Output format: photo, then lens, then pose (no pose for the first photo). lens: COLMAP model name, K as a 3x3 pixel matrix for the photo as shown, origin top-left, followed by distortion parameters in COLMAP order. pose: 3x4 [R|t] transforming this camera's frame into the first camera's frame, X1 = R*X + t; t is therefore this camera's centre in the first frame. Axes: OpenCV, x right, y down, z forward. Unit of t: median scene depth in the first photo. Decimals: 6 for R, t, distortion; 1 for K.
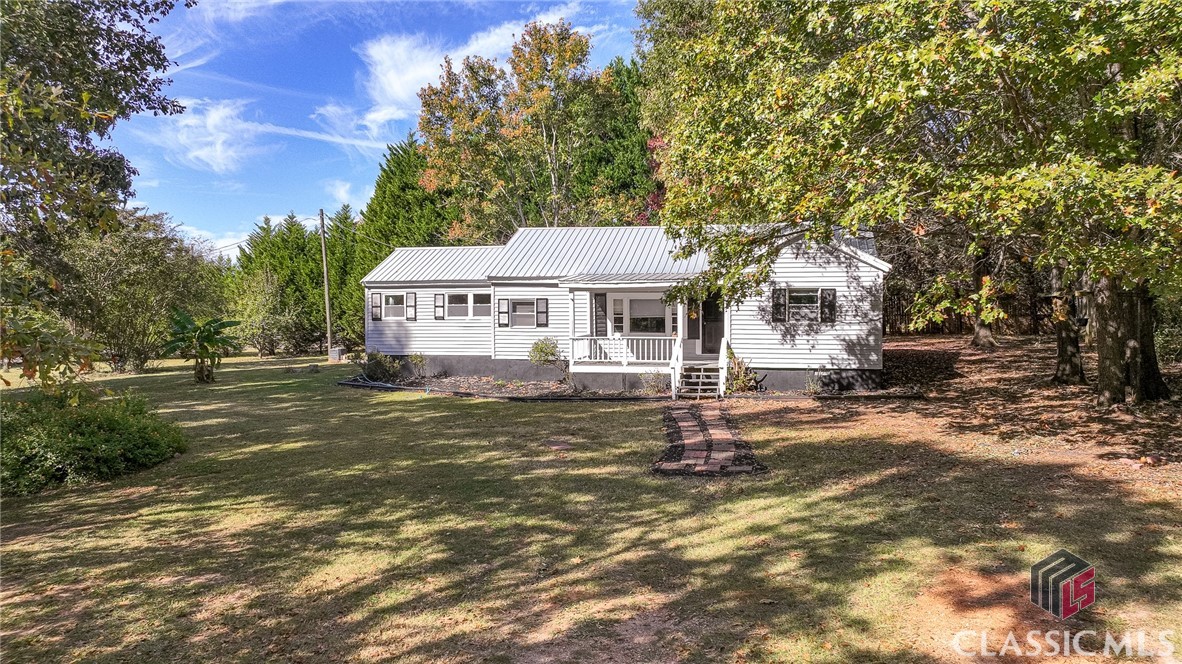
lens RADIAL K [[861.3, 0, 591.1], [0, 861.3, 330.1], [0, 0, 1]] dist [0.009868, 0.003677]
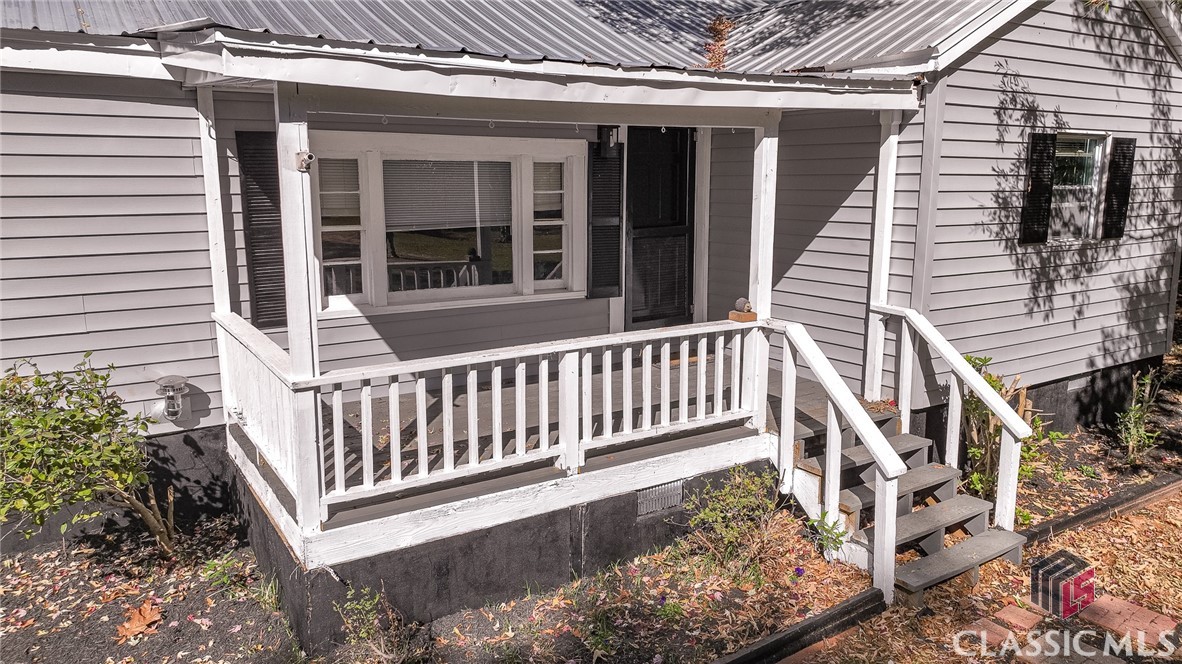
lens RADIAL K [[861.3, 0, 590.6], [0, 861.3, 331.5], [0, 0, 1]] dist [0.009868, 0.003677]
pose [[0.664192, -0.132164, 0.735787, -0.121318], [0.009602, 0.985675, 0.168382, -0.032208], [-0.747501, -0.104773, 0.655946, 0.911044]]
